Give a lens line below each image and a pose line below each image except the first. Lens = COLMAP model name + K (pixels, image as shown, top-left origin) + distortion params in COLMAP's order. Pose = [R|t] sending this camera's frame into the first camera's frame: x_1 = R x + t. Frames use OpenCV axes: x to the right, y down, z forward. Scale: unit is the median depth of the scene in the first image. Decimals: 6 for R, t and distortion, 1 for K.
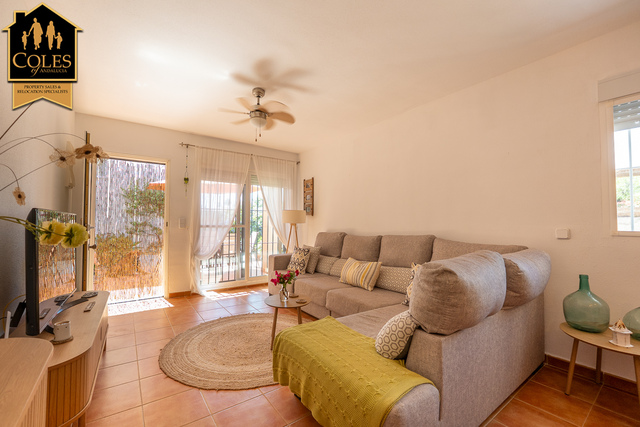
lens RADIAL K [[269.4, 0, 318.9], [0, 269.4, 216.4], [0, 0, 1]] dist [-0.001743, -0.000154]
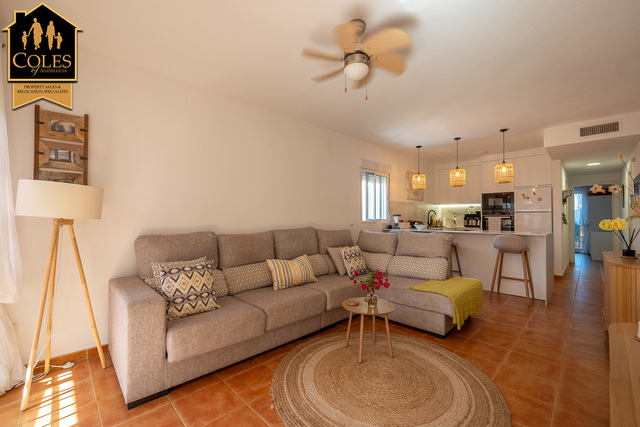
lens RADIAL K [[269.4, 0, 318.9], [0, 269.4, 216.4], [0, 0, 1]] dist [-0.001743, -0.000154]
pose [[-0.150411, 0.002458, 0.988620, -0.605969], [-0.022247, 0.999735, -0.005870, 0.017467], [-0.988373, -0.022877, -0.150317, 0.813281]]
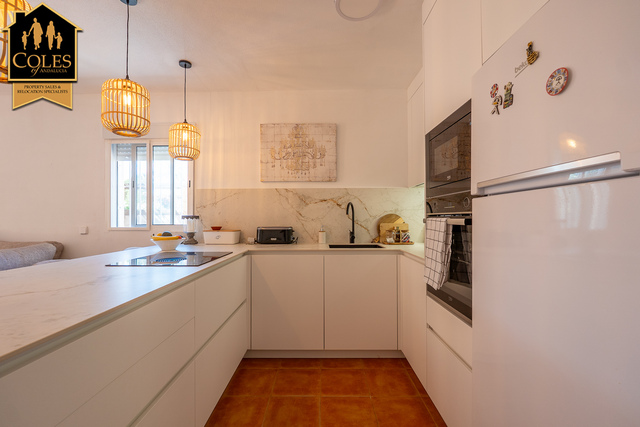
lens RADIAL K [[269.4, 0, 318.9], [0, 269.4, 216.4], [0, 0, 1]] dist [-0.001743, -0.000154]
pose [[0.606750, -0.004194, 0.794882, 0.285346], [-0.008222, 0.999899, 0.011553, -0.015360], [-0.794850, -0.013545, 0.606654, -0.396839]]
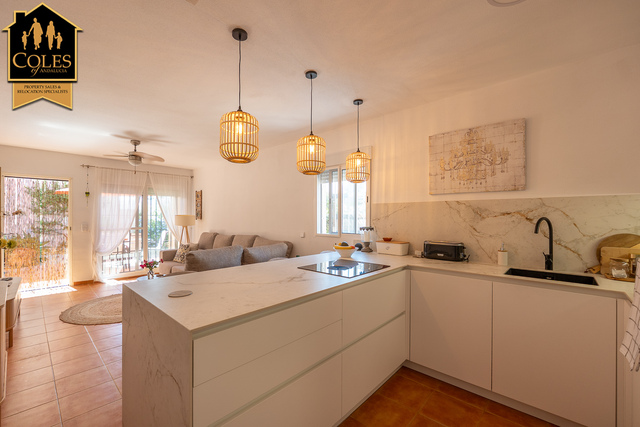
lens RADIAL K [[273.9, 0, 320.9], [0, 273.9, 216.0], [0, 0, 1]] dist [-0.002420, -0.000468]
pose [[0.981336, -0.005604, 0.192219, 0.341655], [0.001150, 0.999728, 0.023279, -0.057563], [-0.192297, -0.022623, 0.981076, -0.484595]]
